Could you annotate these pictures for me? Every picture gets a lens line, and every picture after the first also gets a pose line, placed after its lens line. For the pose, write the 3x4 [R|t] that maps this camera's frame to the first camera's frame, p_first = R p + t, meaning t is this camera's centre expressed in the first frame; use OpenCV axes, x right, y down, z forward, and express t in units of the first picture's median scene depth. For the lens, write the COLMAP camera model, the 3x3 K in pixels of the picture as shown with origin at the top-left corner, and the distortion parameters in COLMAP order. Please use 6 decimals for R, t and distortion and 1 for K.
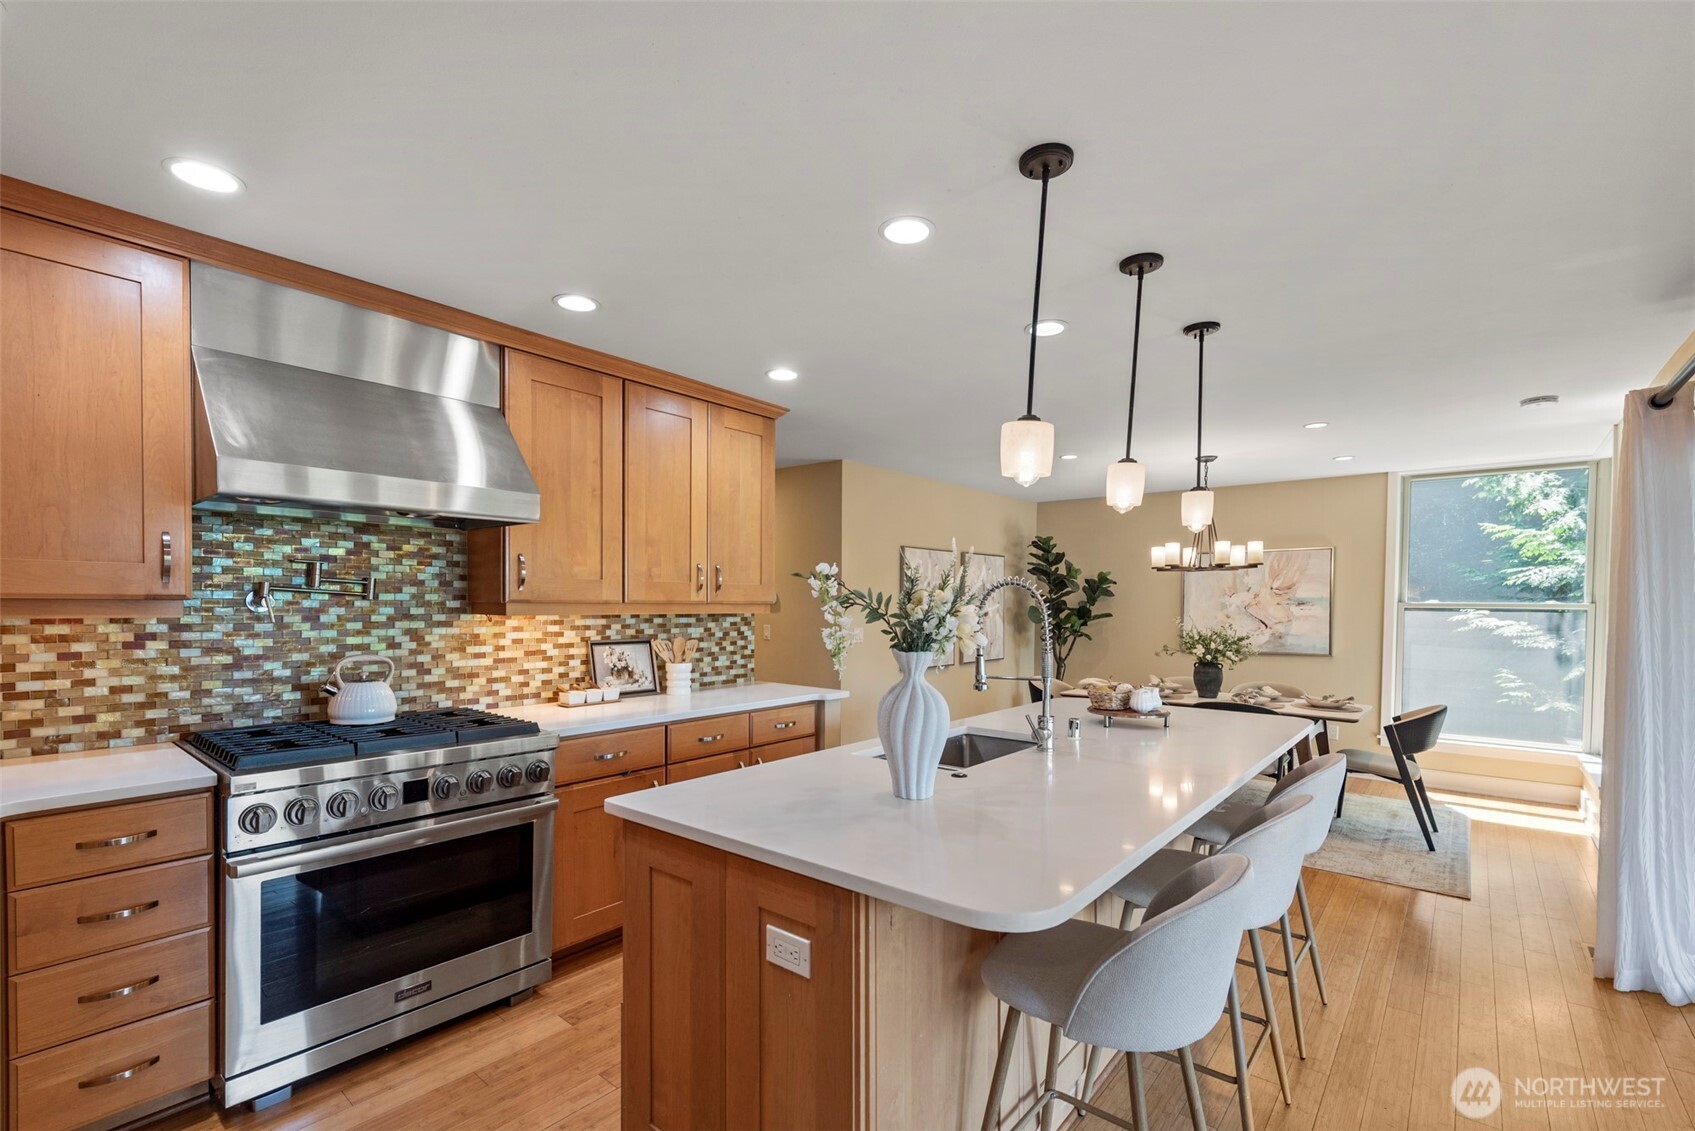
lens RADIAL K [[766.4, 0, 814.6], [0, 766.4, 612.6], [0, 0, 1]] dist [-0.004508, -0.000967]
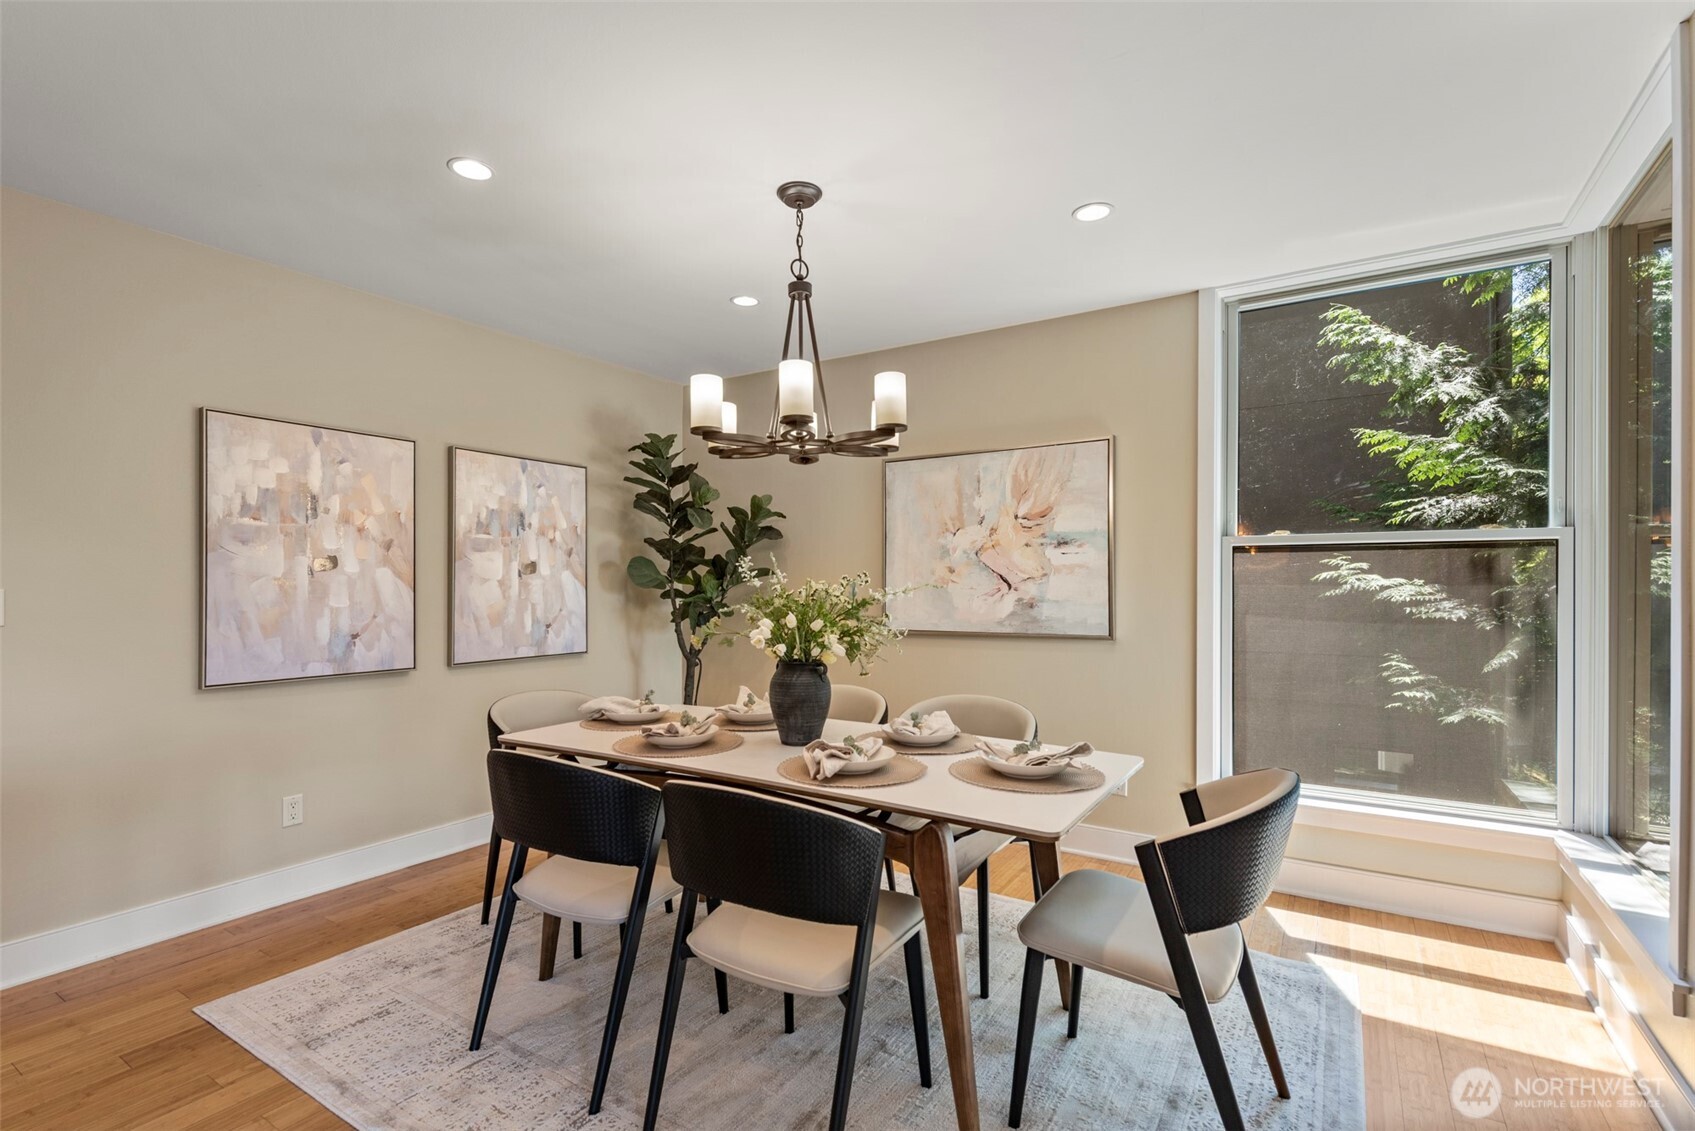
lens RADIAL K [[787.6, 0, 848.0], [0, 787.6, 574.9], [0, 0, 1]] dist [0.003311, 0.000411]
pose [[0.988269, -0.005388, 0.152631, 0.377064], [0.009720, 0.999570, -0.027657, 0.023518], [-0.152417, 0.028816, 0.987896, 0.444444]]
